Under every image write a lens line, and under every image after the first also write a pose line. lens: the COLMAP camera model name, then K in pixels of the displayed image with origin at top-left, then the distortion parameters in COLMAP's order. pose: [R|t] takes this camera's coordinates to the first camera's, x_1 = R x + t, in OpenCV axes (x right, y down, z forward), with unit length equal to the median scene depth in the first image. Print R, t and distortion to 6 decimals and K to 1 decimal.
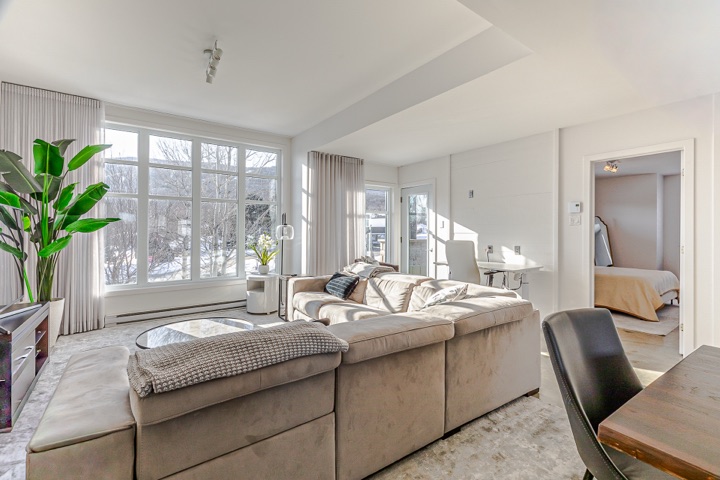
lens RADIAL K [[325.7, 0, 360.0], [0, 325.7, 240.0], [0, 0, 1]] dist [-0.003413, -0.000254]
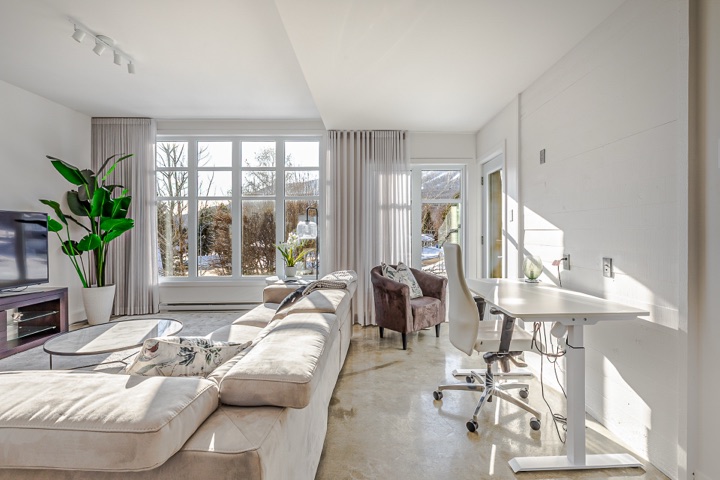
lens RADIAL K [[327.4, 0, 371.6], [0, 327.4, 236.4], [0, 0, 1]] dist [0.003538, 0.000412]
pose [[0.814131, 0.007175, -0.580637, 0.415808], [-0.007352, 0.999971, 0.002049, -0.008523], [0.580634, 0.002601, 0.814160, 0.386315]]
